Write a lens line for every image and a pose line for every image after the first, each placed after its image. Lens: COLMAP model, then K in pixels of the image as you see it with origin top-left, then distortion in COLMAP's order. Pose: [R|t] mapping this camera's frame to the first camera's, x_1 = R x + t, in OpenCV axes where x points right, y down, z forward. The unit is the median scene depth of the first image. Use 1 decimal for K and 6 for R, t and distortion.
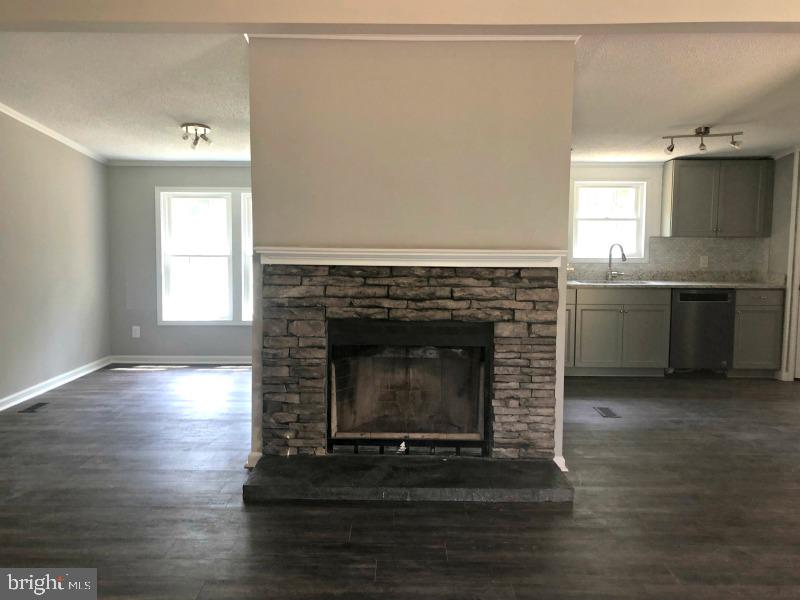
lens RADIAL K [[675.8, 0, 398.8], [0, 675.8, 286.2], [0, 0, 1]] dist [0.115328, -0.218581]
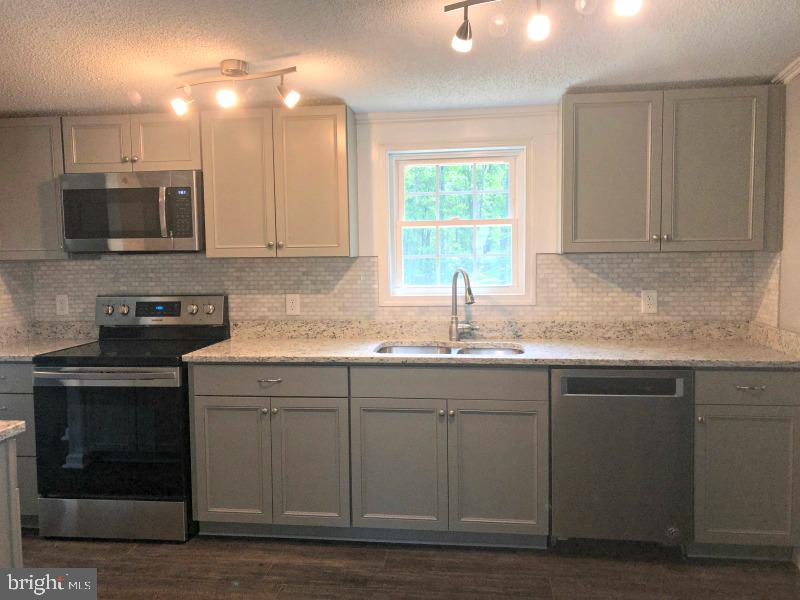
lens RADIAL K [[675.8, 0, 398.8], [0, 675.8, 286.2], [0, 0, 1]] dist [0.115328, -0.218581]
pose [[0.990984, -0.011770, -0.133459, 0.334213], [0.008226, 0.999599, -0.027081, -0.035614], [0.133724, 0.025739, 0.990684, 0.491833]]
